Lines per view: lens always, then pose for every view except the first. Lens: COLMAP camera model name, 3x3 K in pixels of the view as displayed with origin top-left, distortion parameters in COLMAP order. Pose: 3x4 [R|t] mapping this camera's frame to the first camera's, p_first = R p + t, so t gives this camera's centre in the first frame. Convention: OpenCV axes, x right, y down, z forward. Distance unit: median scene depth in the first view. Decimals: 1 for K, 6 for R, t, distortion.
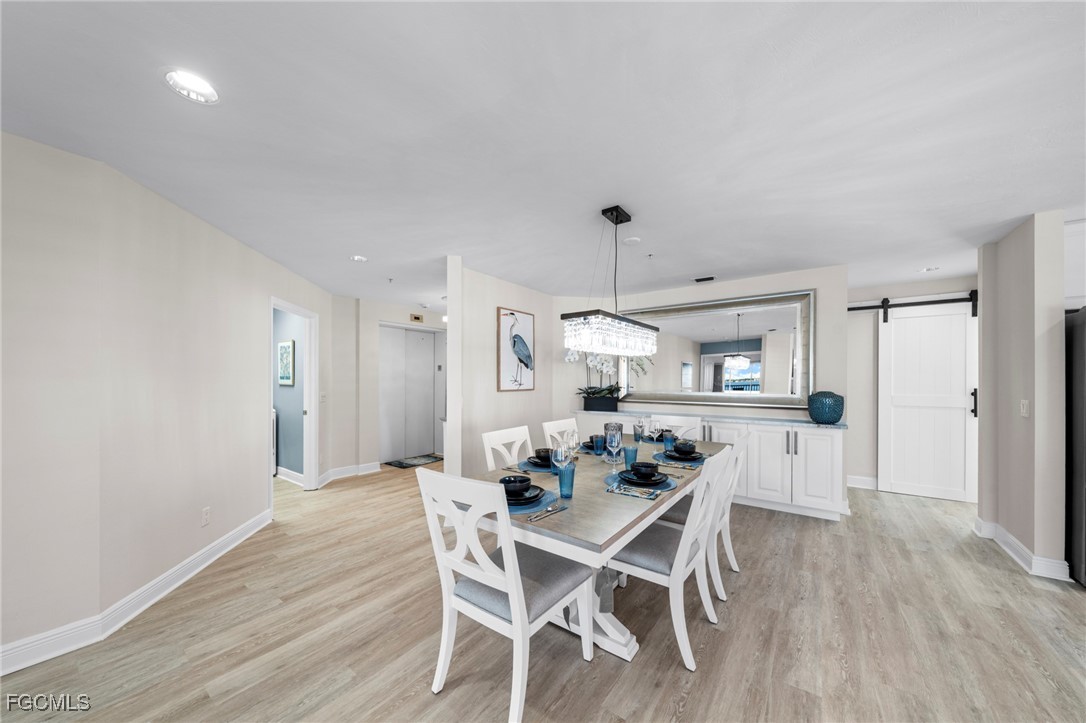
lens RADIAL K [[380.2, 0, 535.5], [0, 380.2, 373.7], [0, 0, 1]] dist [0.000603, 0.000039]
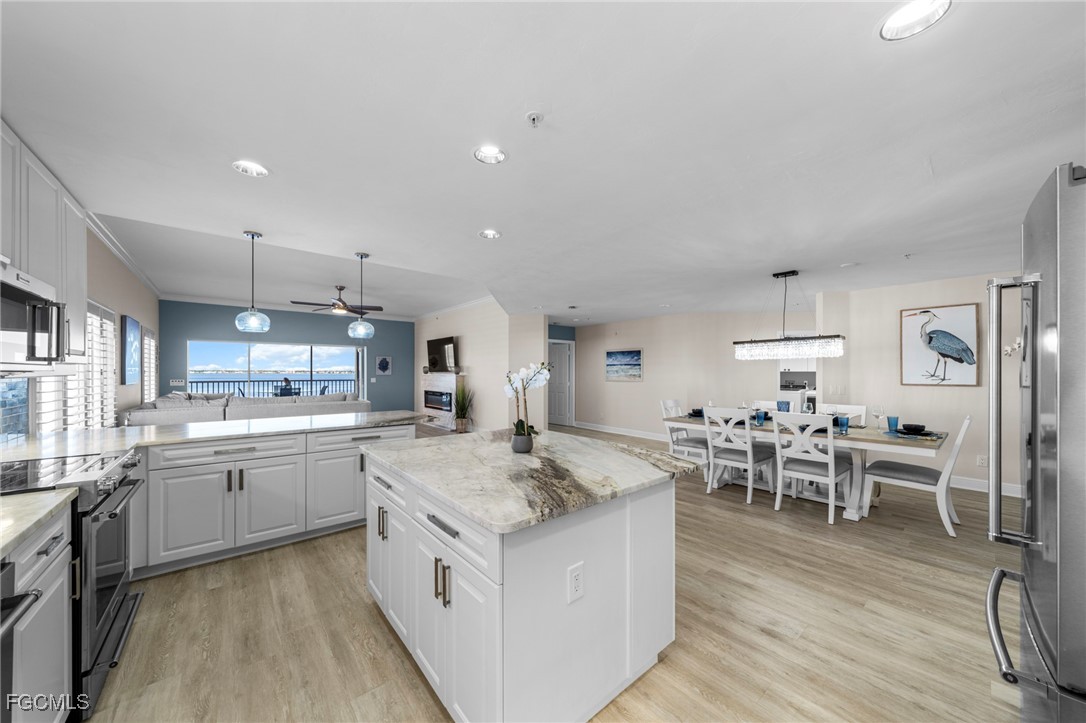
lens RADIAL K [[380.2, 0, 535.5], [0, 380.2, 373.7], [0, 0, 1]] dist [0.000603, 0.000039]
pose [[-0.246440, 0.001374, -0.969157, 1.538989], [0.012385, 0.999922, -0.001731, 0.001875], [0.969079, -0.012430, -0.246438, 0.272036]]
